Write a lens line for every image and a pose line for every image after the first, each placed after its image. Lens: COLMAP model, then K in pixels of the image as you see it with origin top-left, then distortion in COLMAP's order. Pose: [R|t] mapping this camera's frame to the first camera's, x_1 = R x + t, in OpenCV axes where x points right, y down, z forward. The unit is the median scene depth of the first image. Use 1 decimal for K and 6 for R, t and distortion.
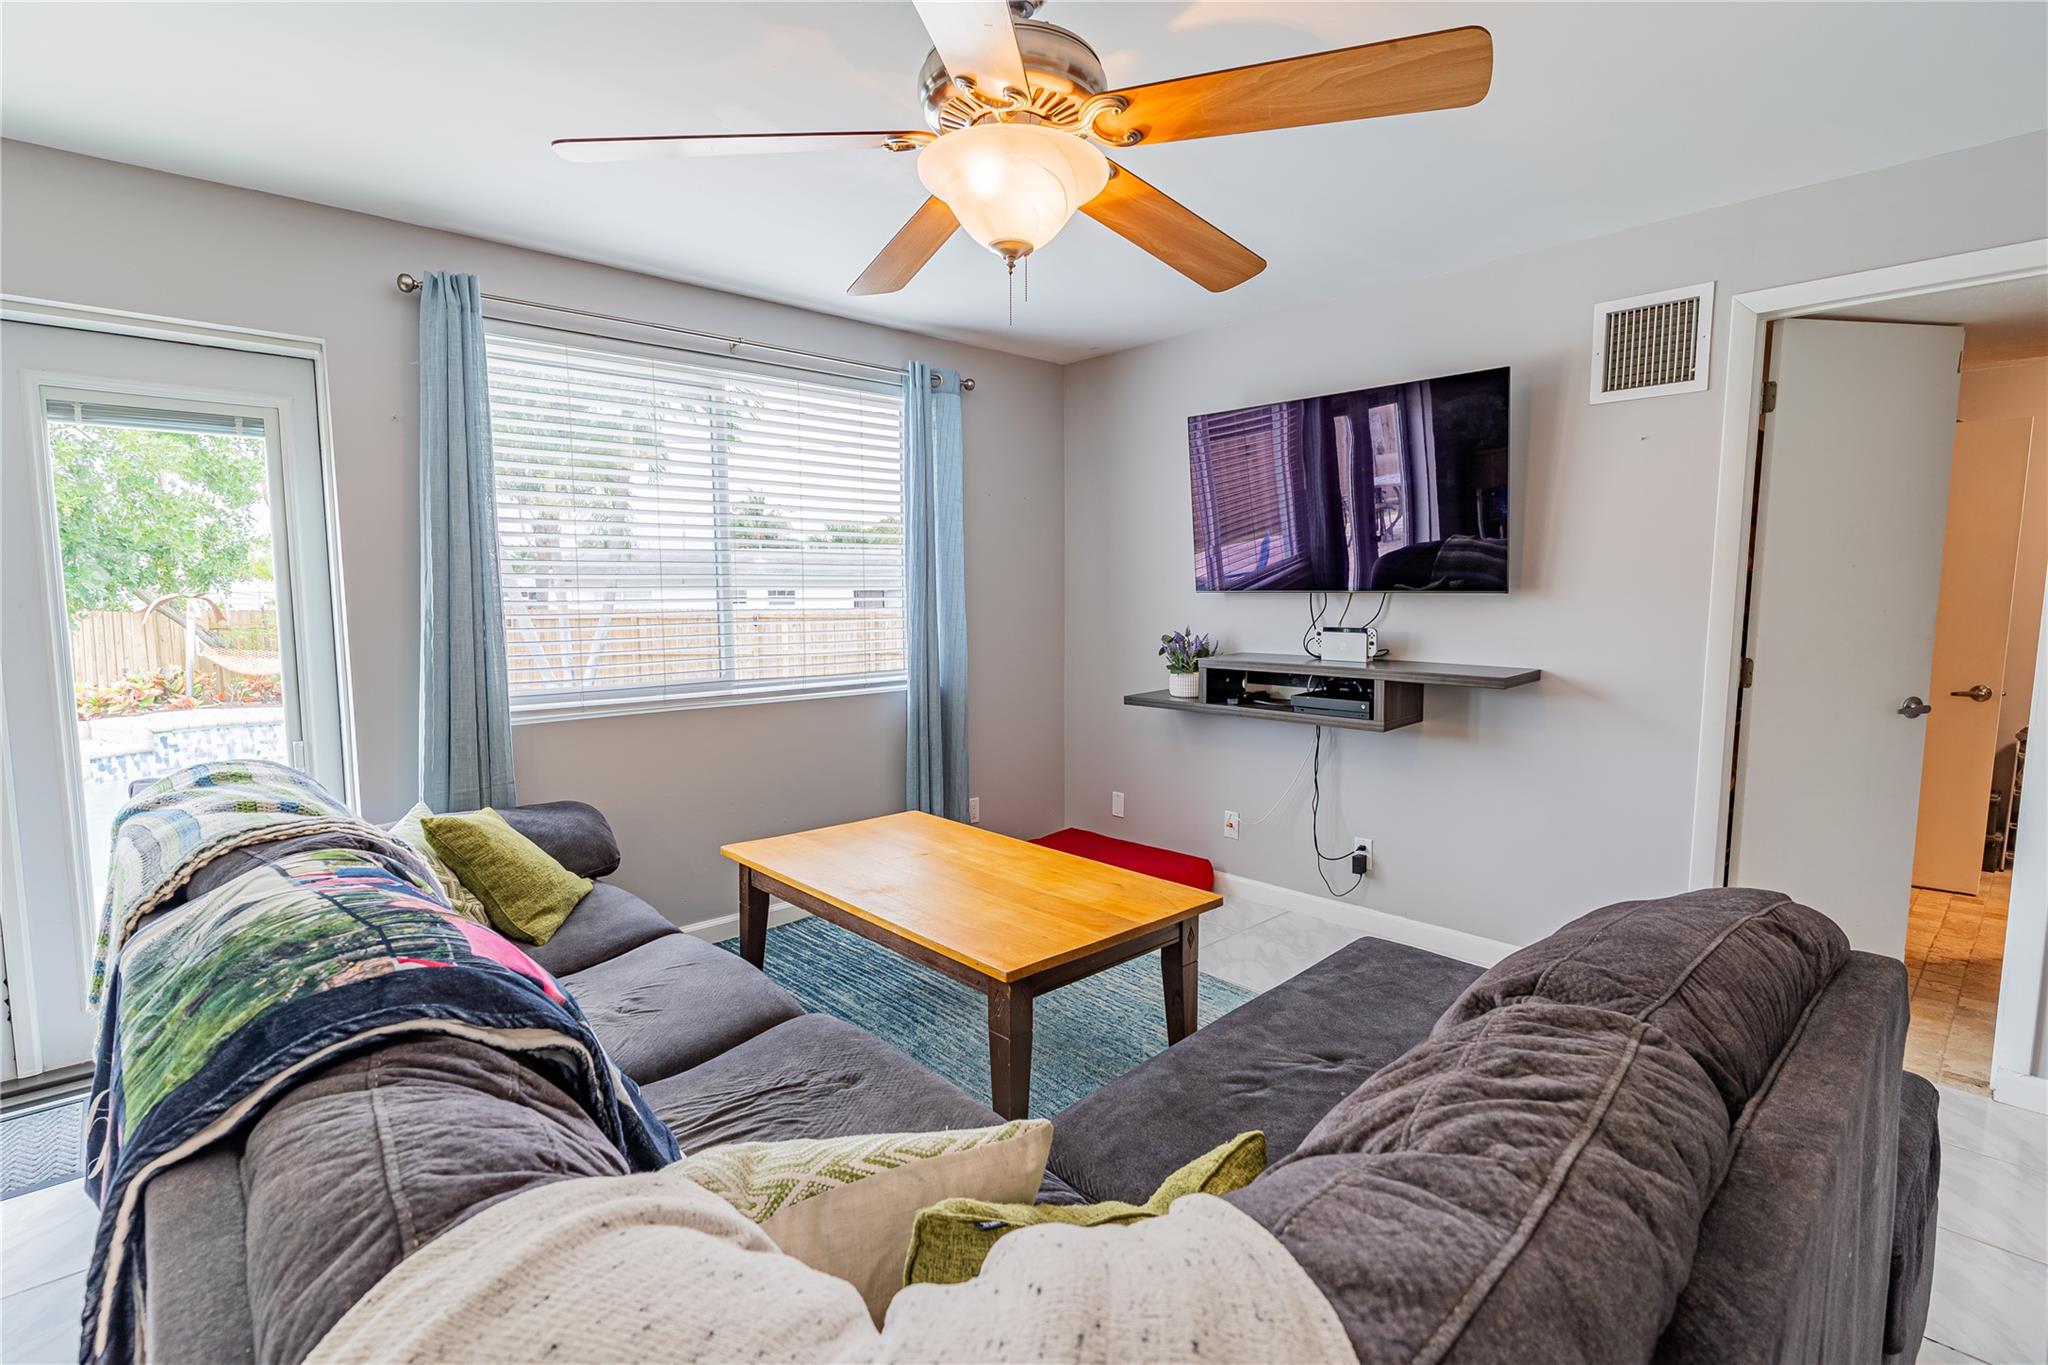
lens RADIAL K [[992.6, 0, 1012.6], [0, 992.6, 679.8], [0, 0, 1]] dist [0.006973, 0.000301]
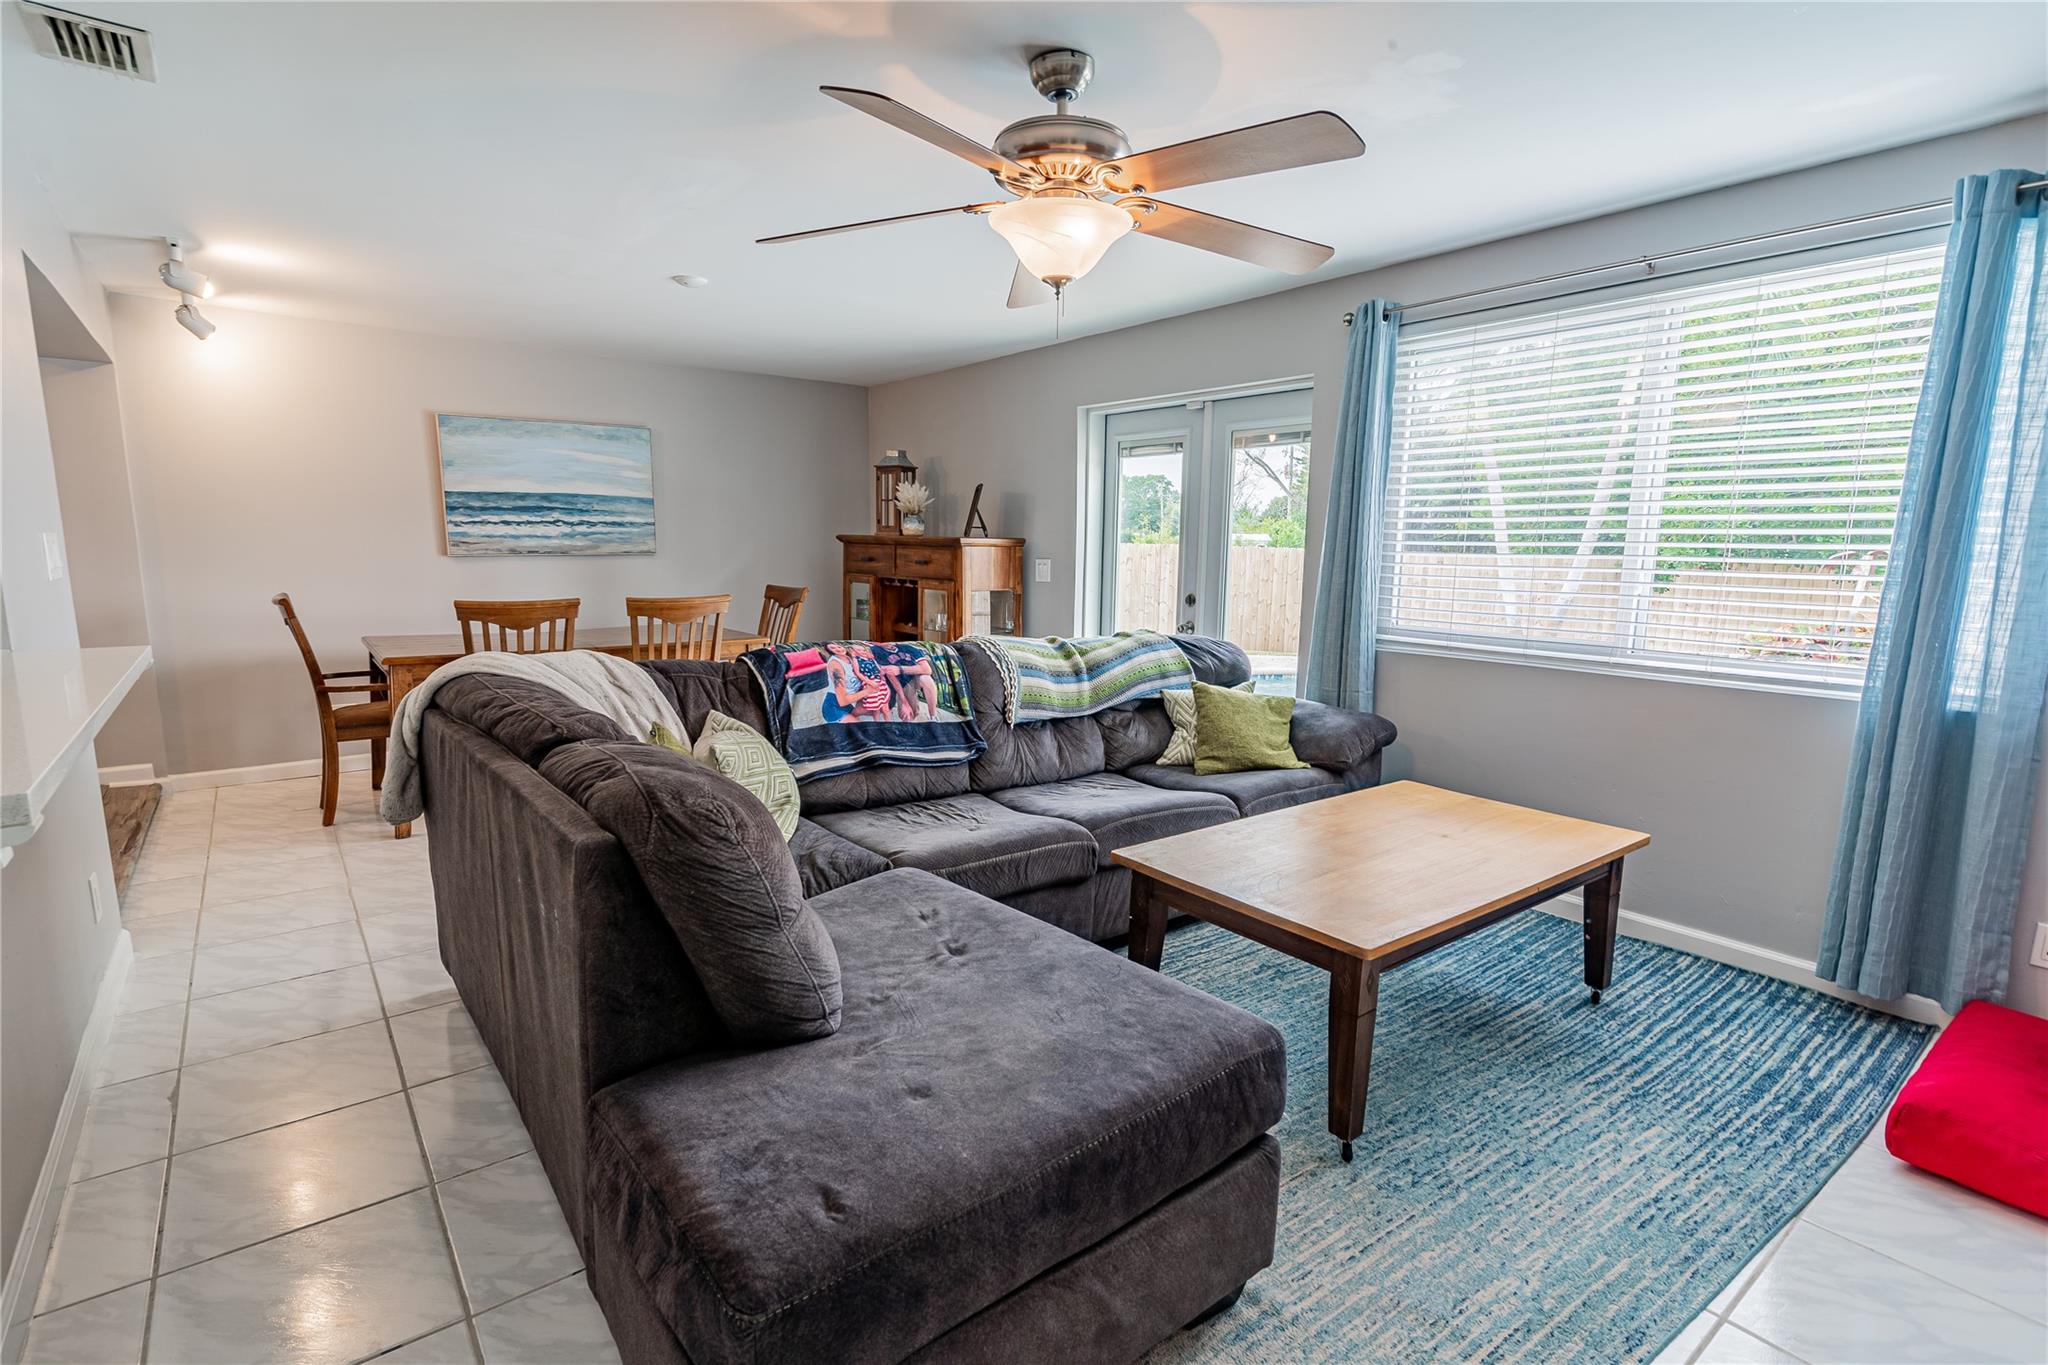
lens RADIAL K [[992.6, 0, 1028.9], [0, 992.6, 702.9], [0, 0, 1]] dist [0.006973, 0.000301]
pose [[-0.080949, 0.170359, -0.982051, 0.690577], [-0.099736, 0.978955, 0.178043, -0.060187], [0.991716, 0.112358, -0.062254, 0.554113]]
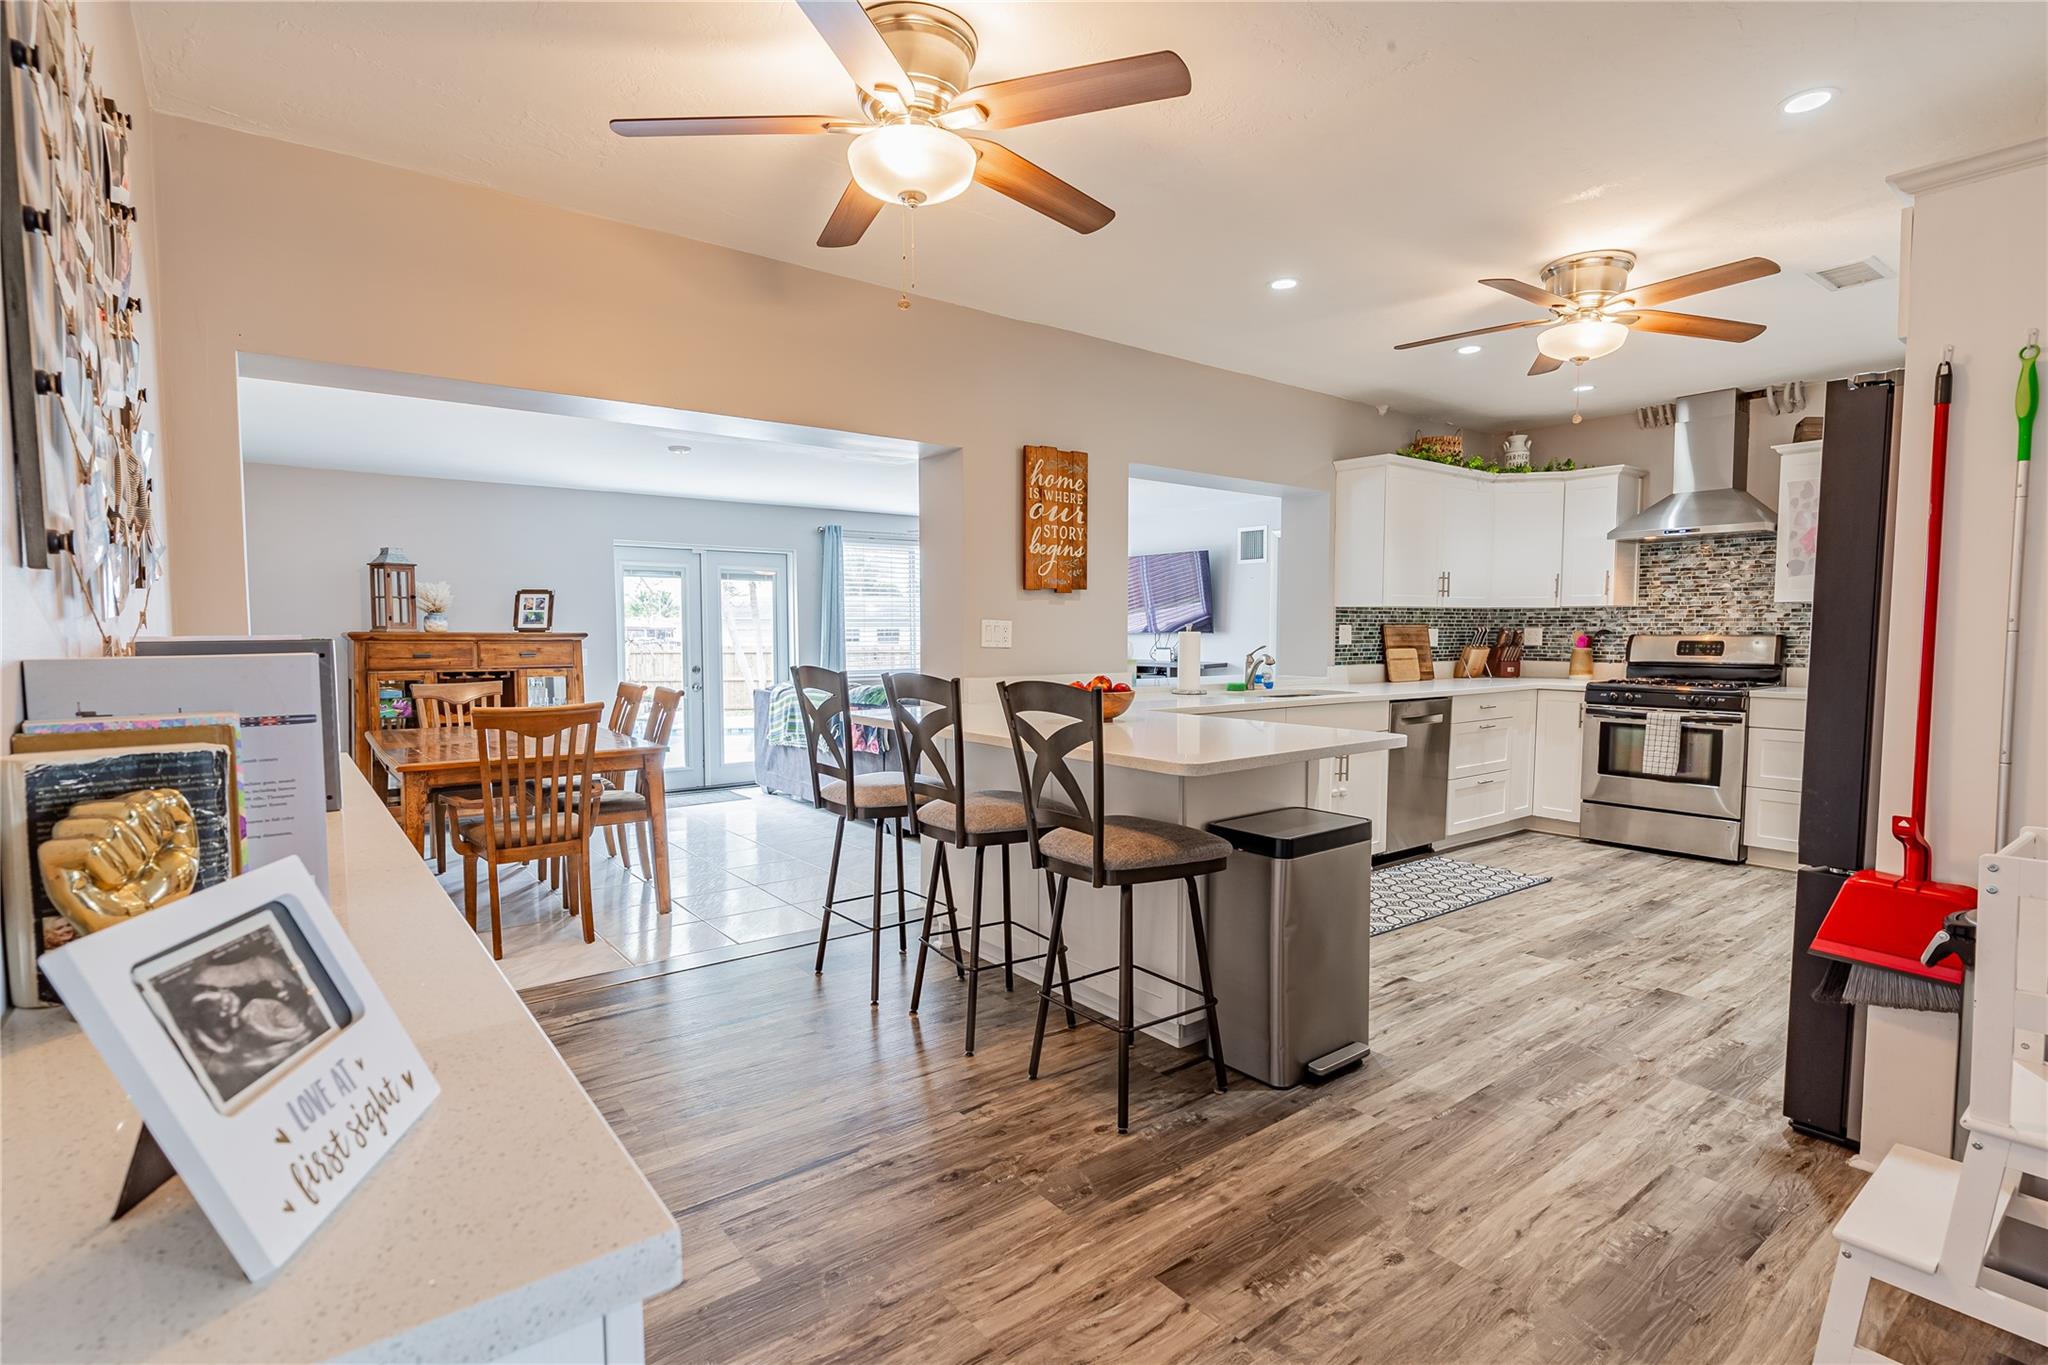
lens RADIAL K [[992.6, 0, 1019.9], [0, 992.6, 688.3], [0, 0, 1]] dist [0.006973, 0.000301]
pose [[0.996845, 0.004843, -0.079220, 0.174880], [-0.007663, 0.999346, -0.035329, 0.139106], [0.078998, 0.035825, 0.996231, -1.488516]]
